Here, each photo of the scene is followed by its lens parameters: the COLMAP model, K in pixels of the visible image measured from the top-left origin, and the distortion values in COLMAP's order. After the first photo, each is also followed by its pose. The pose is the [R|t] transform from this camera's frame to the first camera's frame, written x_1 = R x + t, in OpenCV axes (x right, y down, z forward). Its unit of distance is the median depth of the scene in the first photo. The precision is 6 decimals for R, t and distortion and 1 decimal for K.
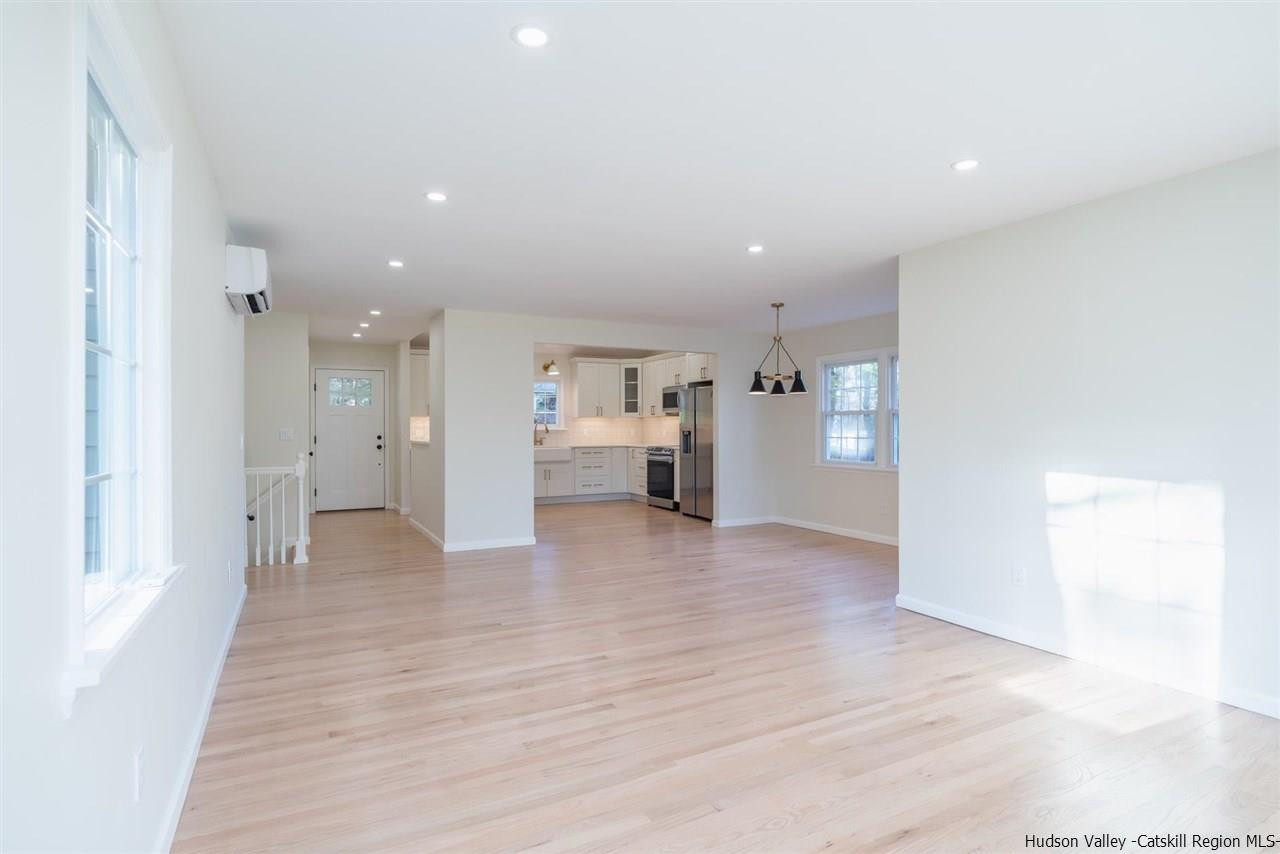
lens RADIAL K [[680.7, 0, 620.4], [0, 680.7, 425.7], [0, 0, 1]] dist [0.000221, -0.000007]
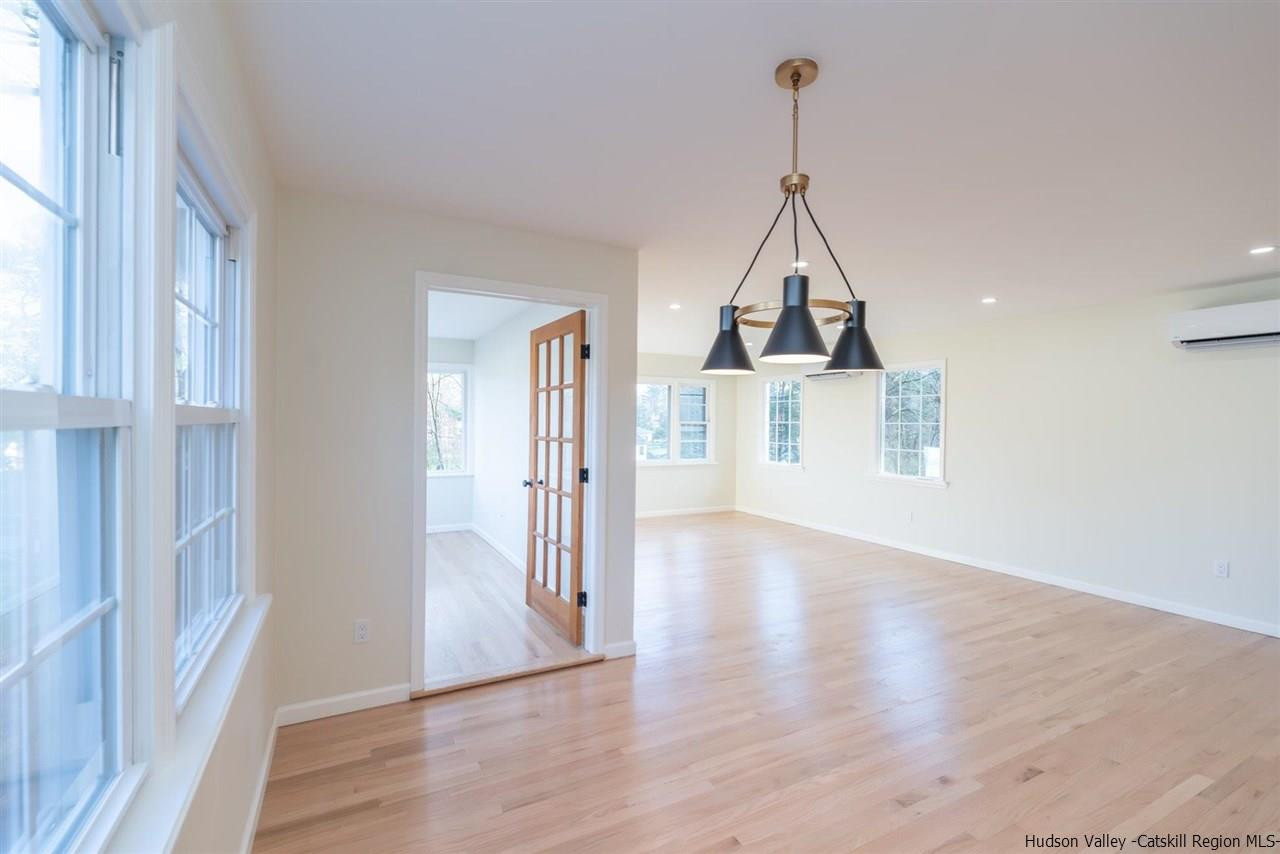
lens RADIAL K [[570.8, 0, 650.5], [0, 570.8, 430.9], [0, 0, 1]] dist [-0.002315, -0.000409]
pose [[-0.999439, -0.011929, -0.031308, 0.192185], [-0.012294, 0.999858, 0.011501, -0.013276], [0.031166, 0.011879, -0.999444, 0.793162]]
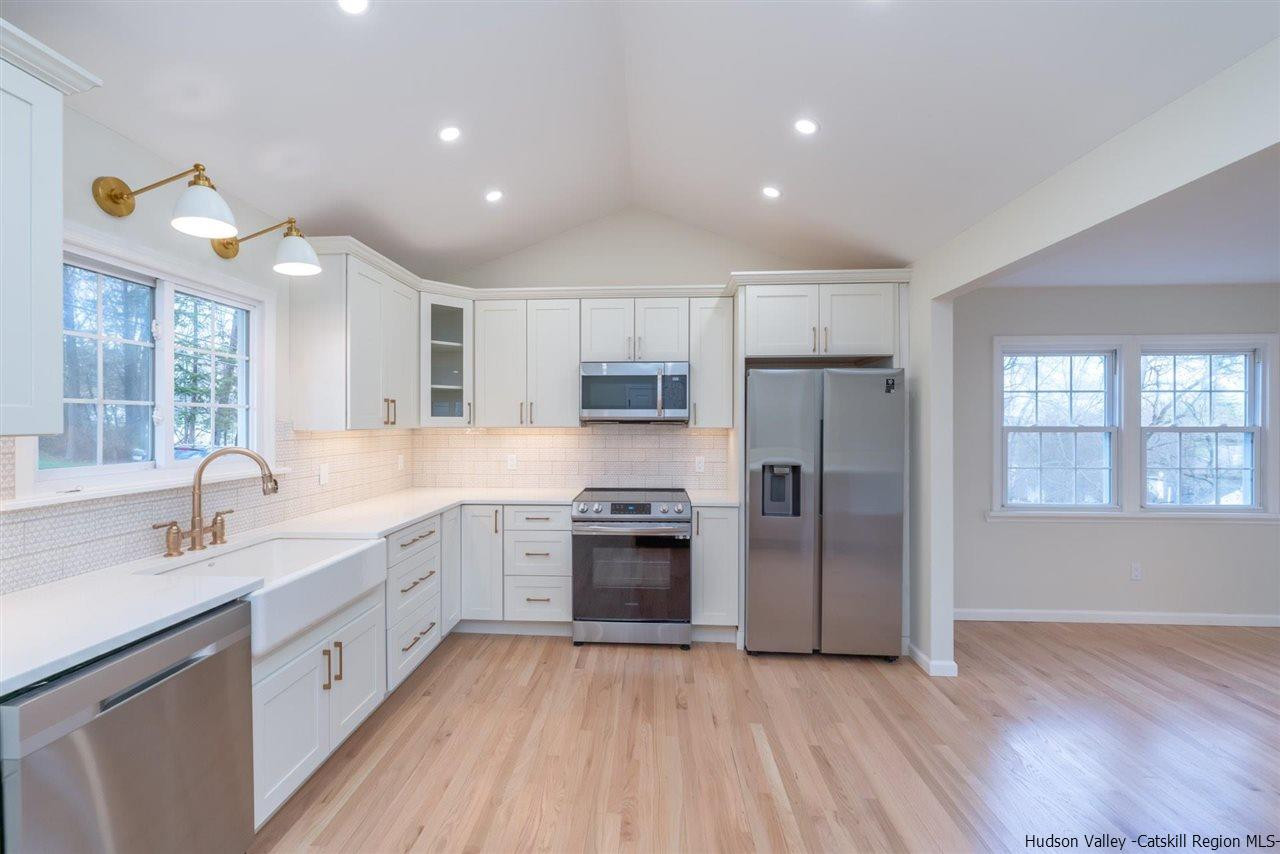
lens RADIAL K [[524.8, 0, 626.3], [0, 524.8, 424.1], [0, 0, 1]] dist [-0.008743, 0.000318]
pose [[0.494478, 0.000425, 0.869190, -0.221741], [-0.003603, 0.999992, 0.001561, -0.017088], [-0.869183, -0.003903, 0.494475, 0.822877]]
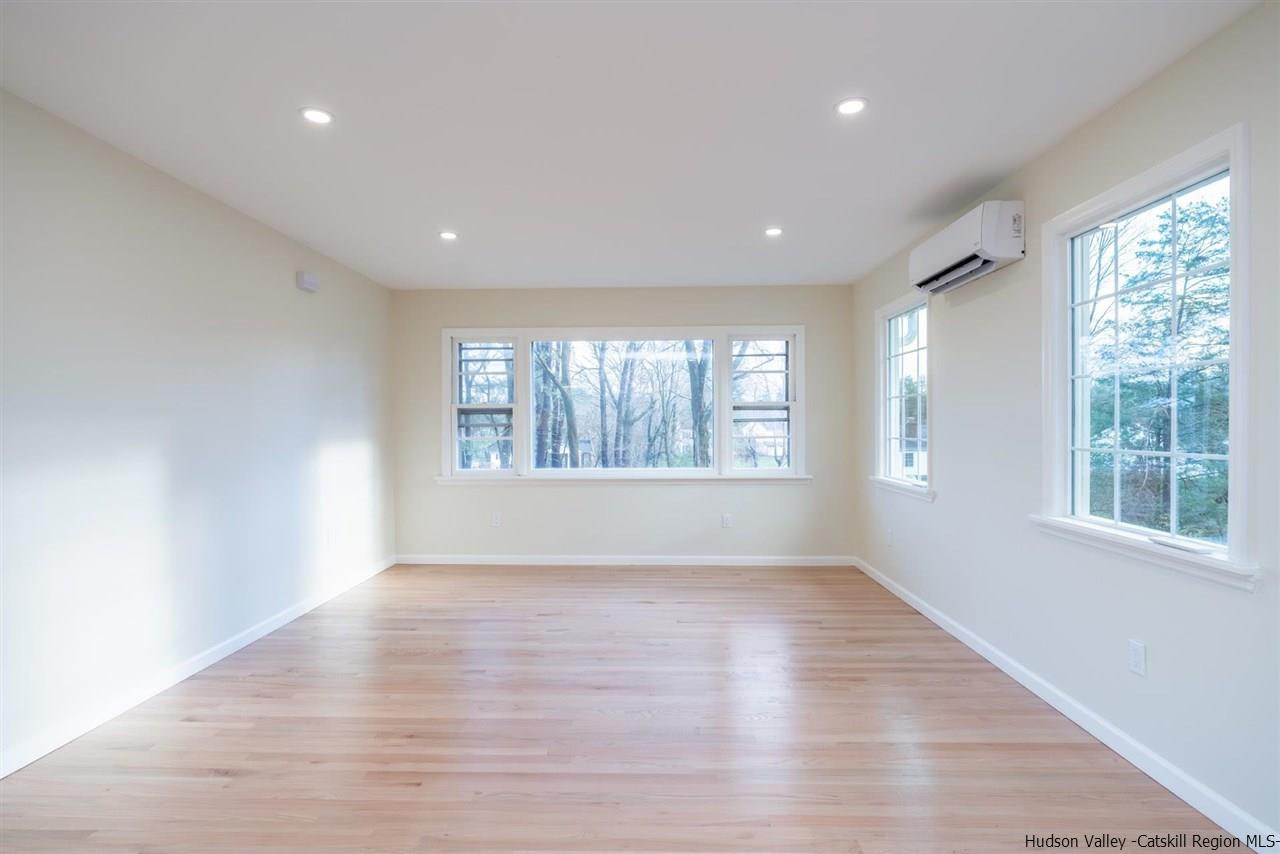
lens RADIAL K [[643.8, 0, 640.0], [0, 643.8, 427.0], [0, 0, 1]] dist [0.000624, 0.000022]
pose [[-0.890110, 0.002383, 0.455740, -0.060285], [0.003463, 0.999993, 0.001535, 0.002015], [-0.455733, 0.002945, -0.890112, 0.458846]]
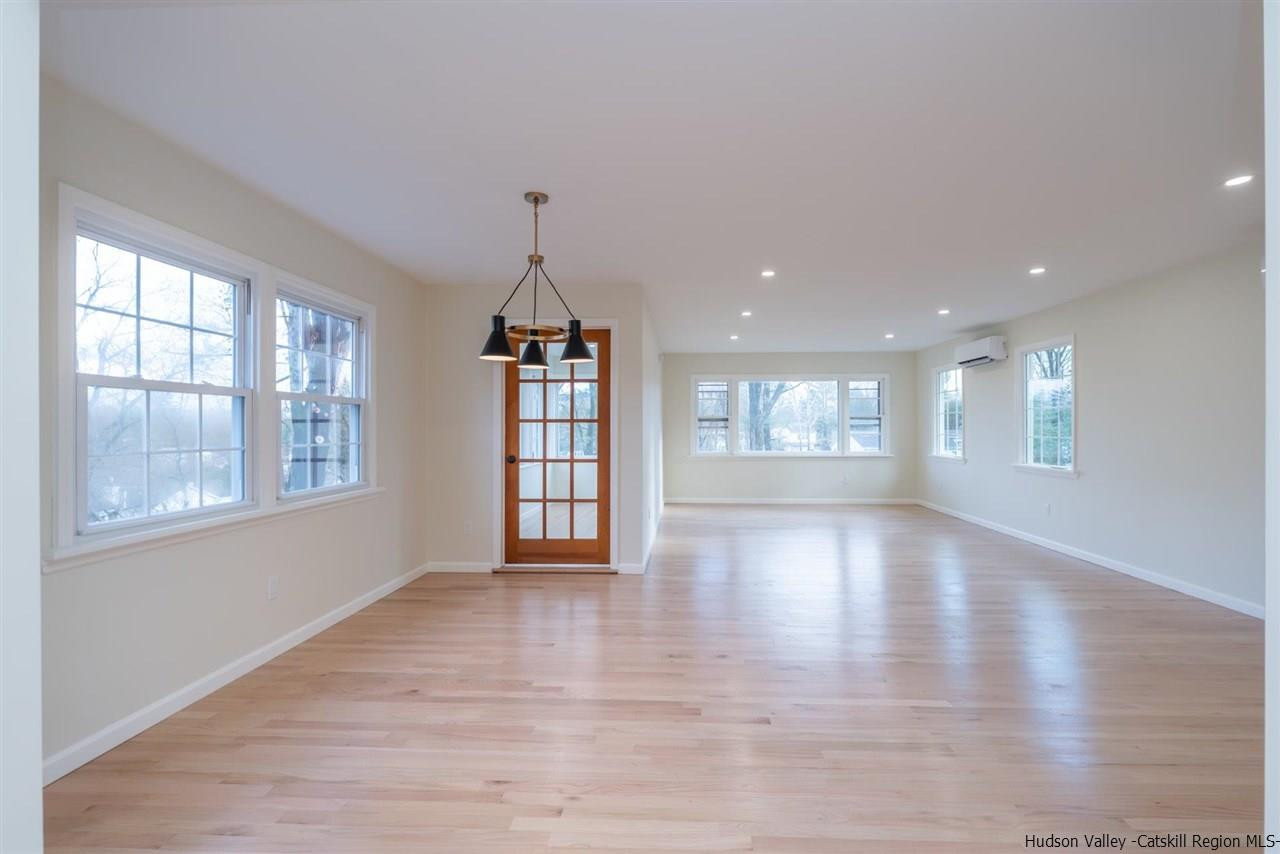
lens RADIAL K [[550.7, 0, 669.1], [0, 550.7, 425.8], [0, 0, 1]] dist [0.000147, -0.000338]
pose [[-0.879302, 0.002842, 0.476256, -0.042534], [0.000143, 0.999984, -0.005704, 0.004012], [-0.476265, -0.004948, -0.879288, 0.845071]]
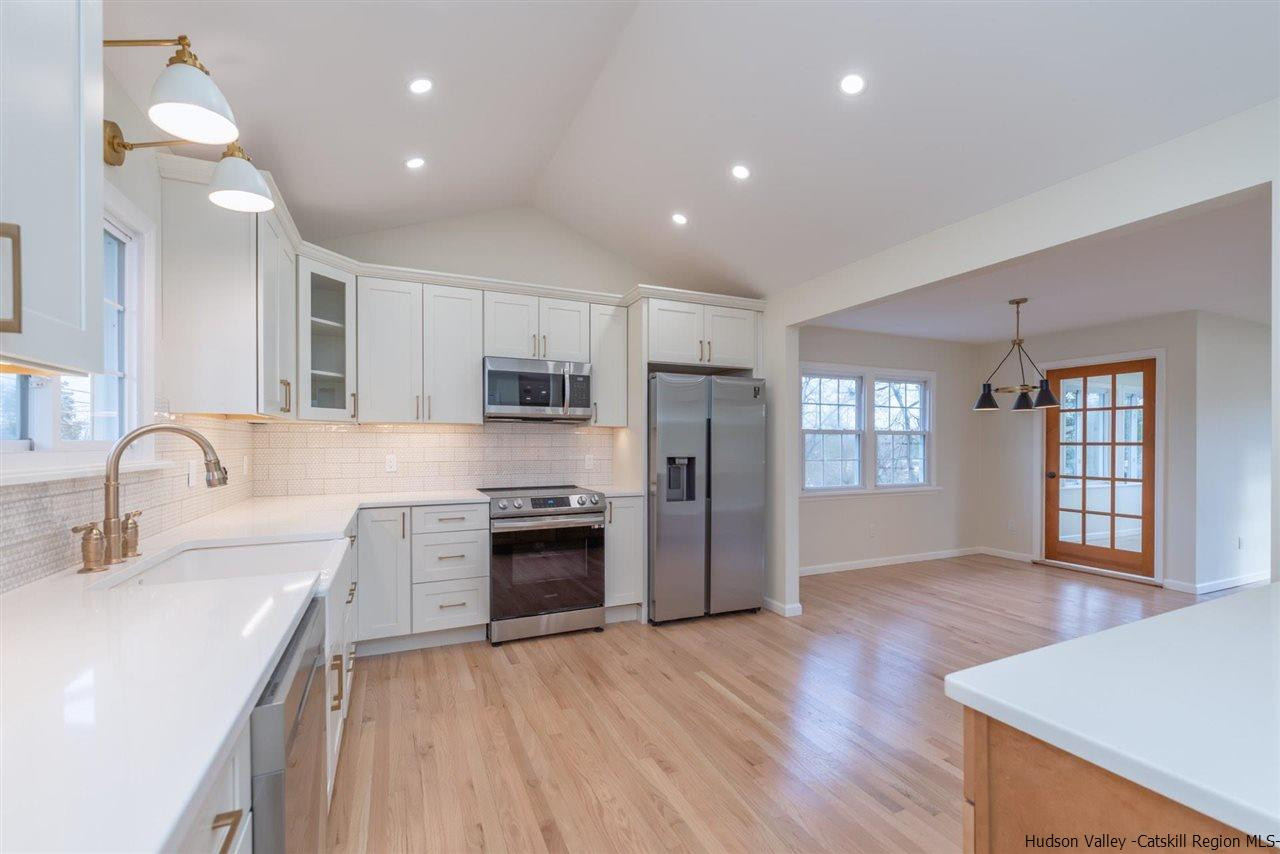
lens RADIAL K [[526.8, 0, 635.4], [0, 526.8, 445.8], [0, 0, 1]] dist [-0.001357, -0.000039]
pose [[0.035997, -0.004616, 0.999341, -0.267666], [-0.003269, 0.999983, 0.004736, -0.002197], [-0.999347, -0.003438, 0.035981, 0.912988]]
